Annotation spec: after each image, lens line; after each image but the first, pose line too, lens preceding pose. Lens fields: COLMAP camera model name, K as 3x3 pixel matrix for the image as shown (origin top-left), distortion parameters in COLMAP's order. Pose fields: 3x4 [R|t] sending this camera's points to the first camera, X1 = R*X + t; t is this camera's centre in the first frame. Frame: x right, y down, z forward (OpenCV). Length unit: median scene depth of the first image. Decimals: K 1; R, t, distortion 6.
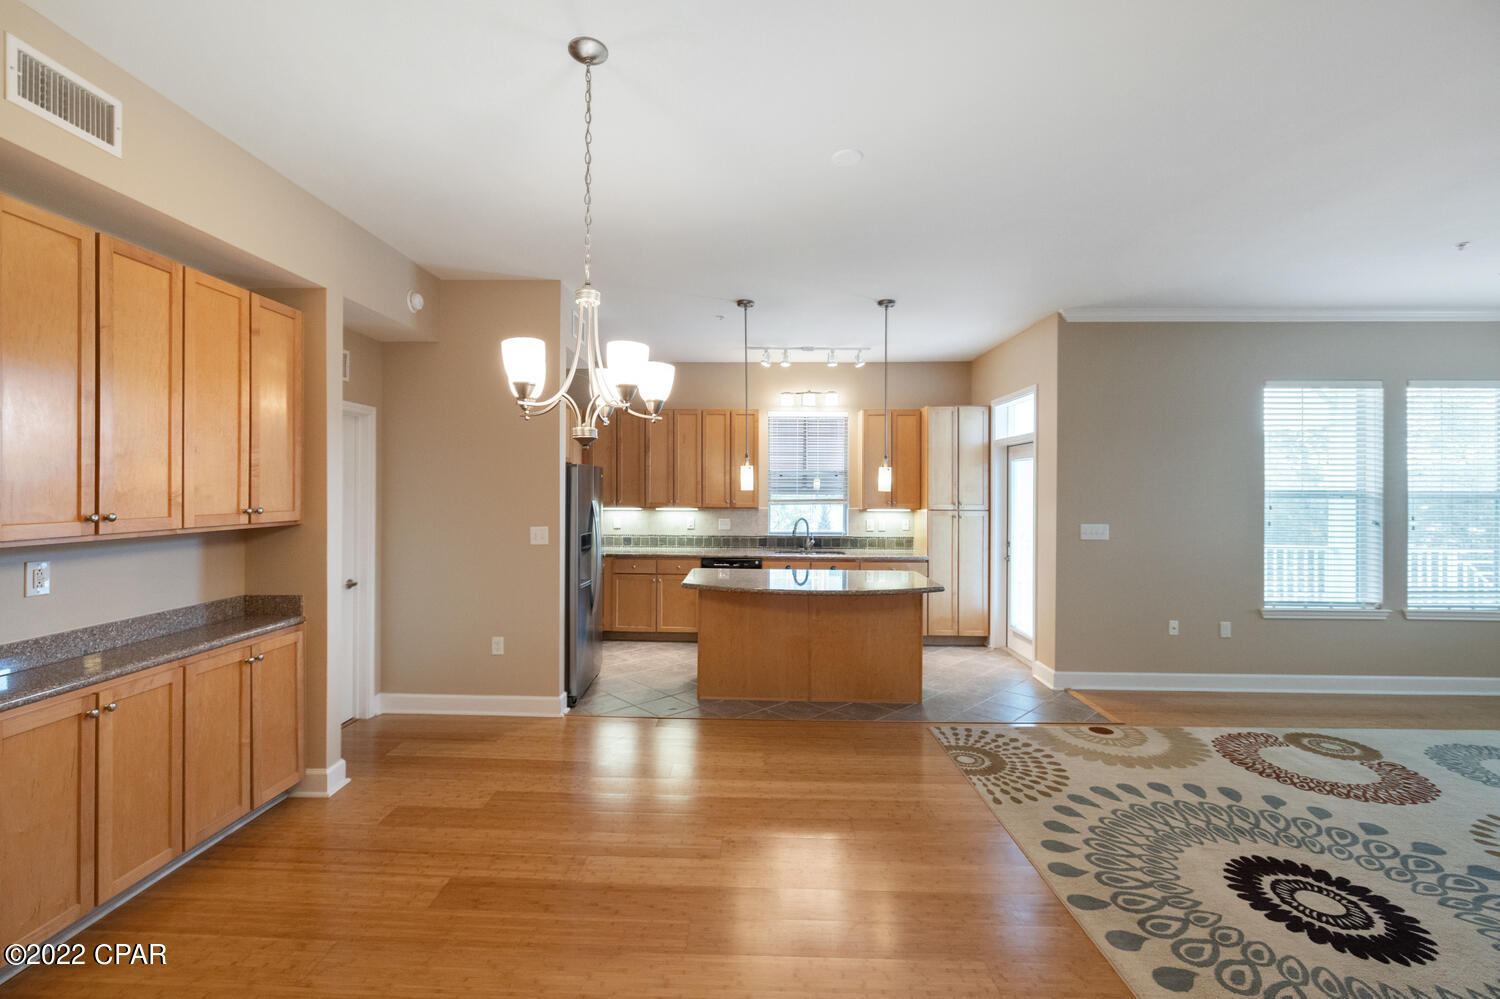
lens RADIAL K [[654.8, 0, 733.7], [0, 654.8, 488.7], [0, 0, 1]] dist [0.000257, -0.000119]
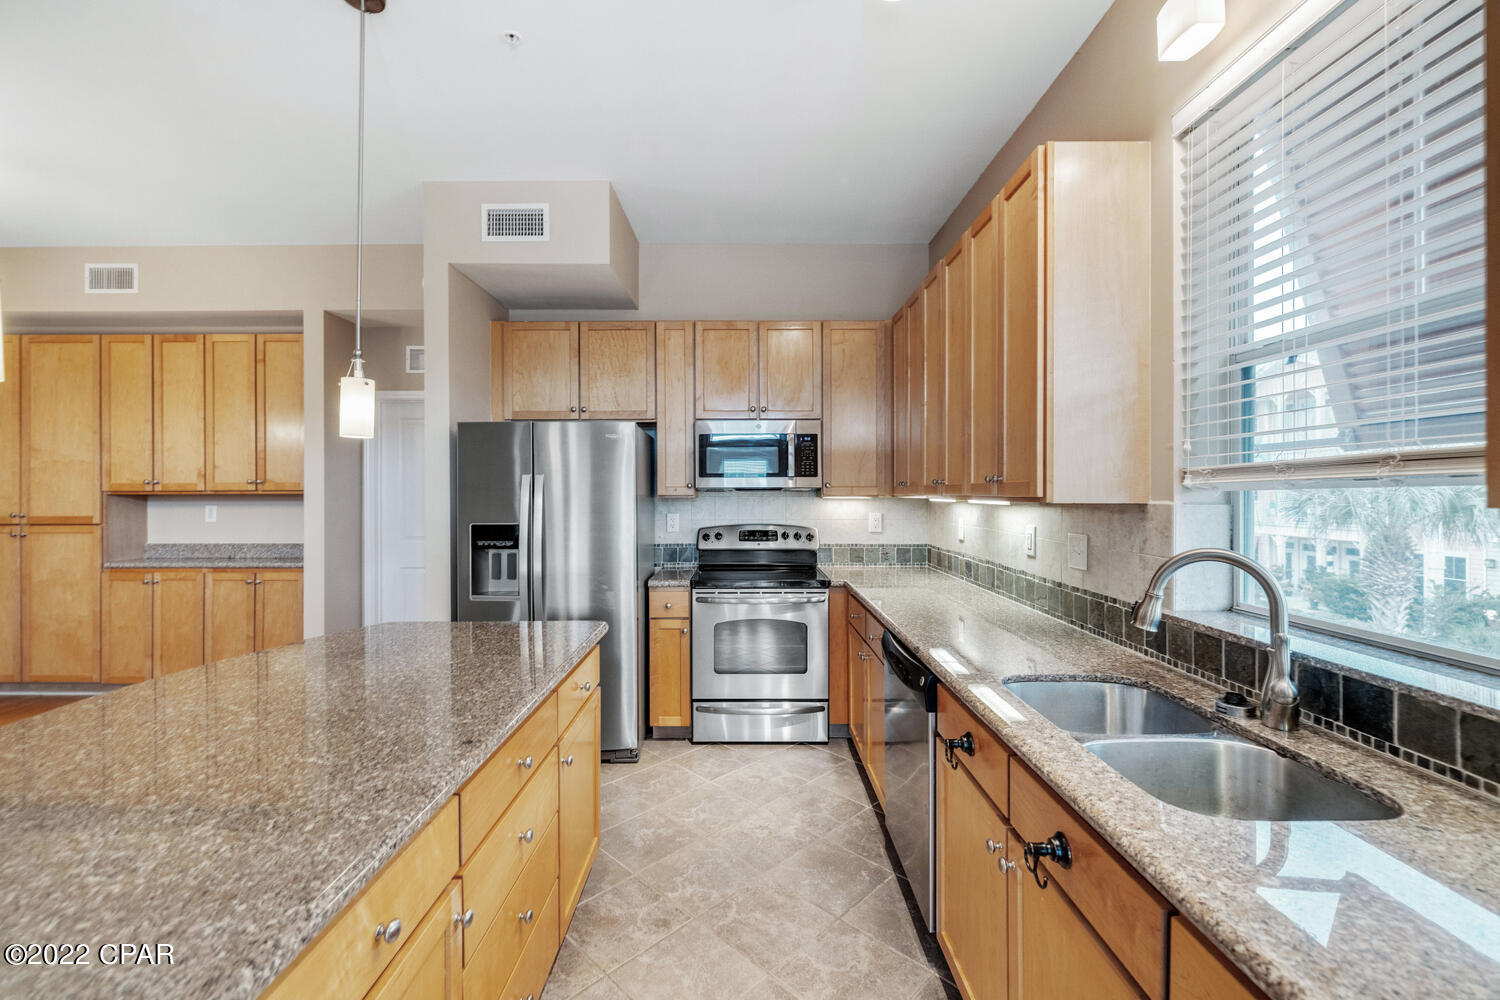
lens RADIAL K [[626.7, 0, 738.6], [0, 626.7, 491.5], [0, 0, 1]] dist [-0.001064, -0.000085]
pose [[0.026807, -0.005525, -0.999625, 0.508164], [0.001588, 0.999984, -0.005484, 0.047720], [0.999639, -0.001441, 0.026815, 1.470166]]
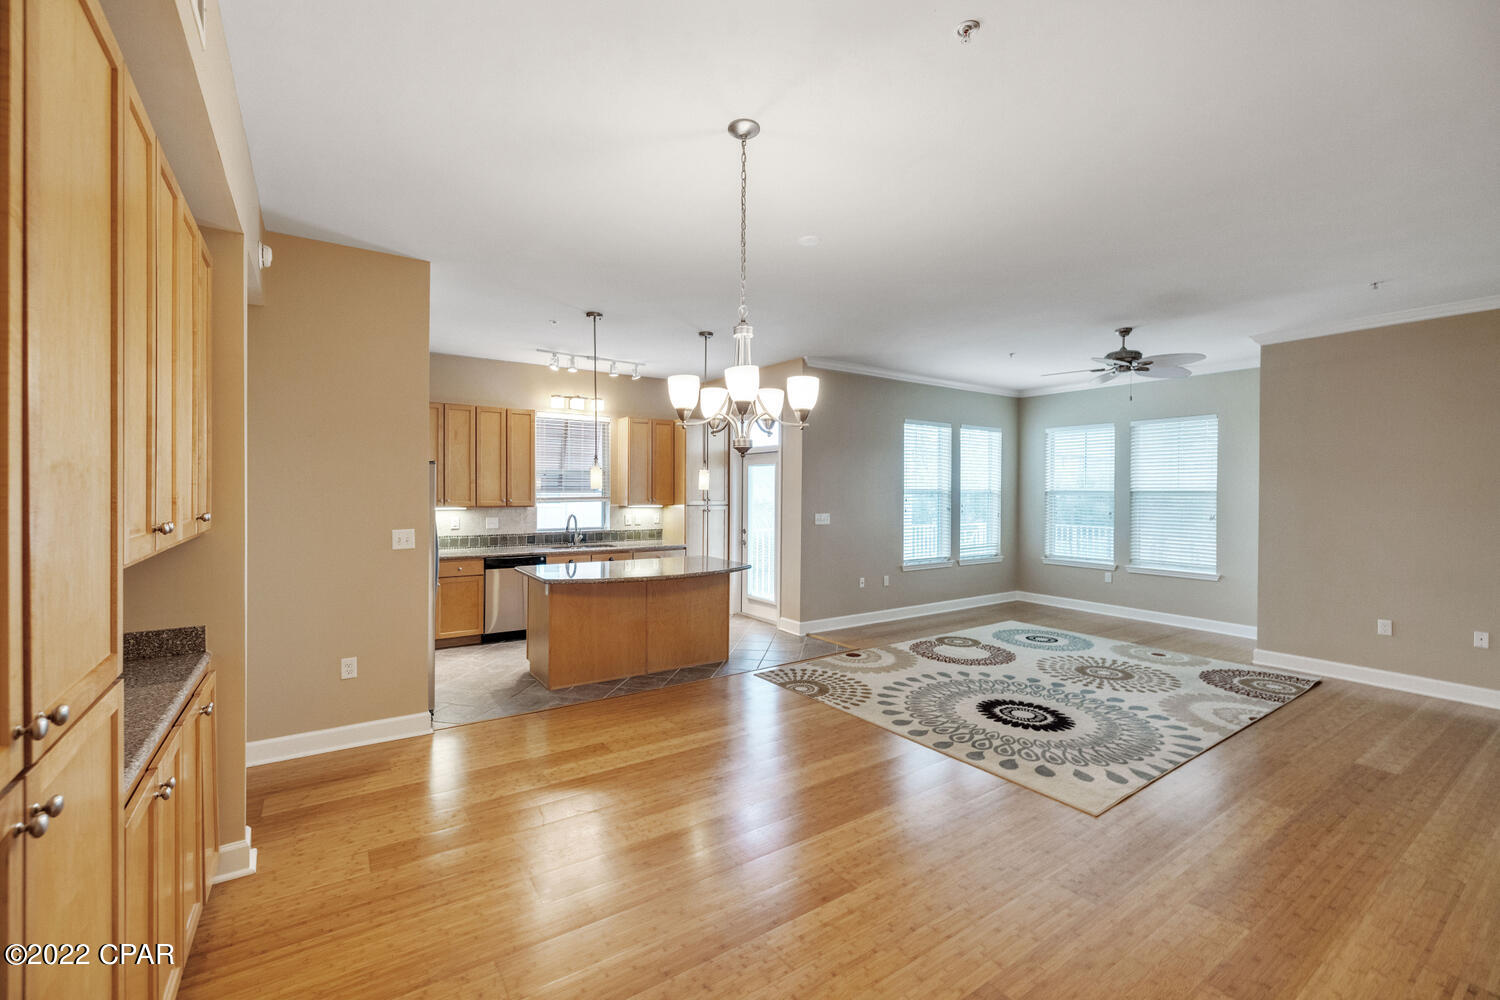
lens RADIAL K [[626.7, 0, 738.6], [0, 626.7, 491.5], [0, 0, 1]] dist [-0.001064, -0.000085]
pose [[0.811229, -0.002051, 0.584725, -0.471067], [-0.002760, 0.999969, 0.007337, -0.002386], [-0.584722, -0.007566, 0.811199, 0.027327]]
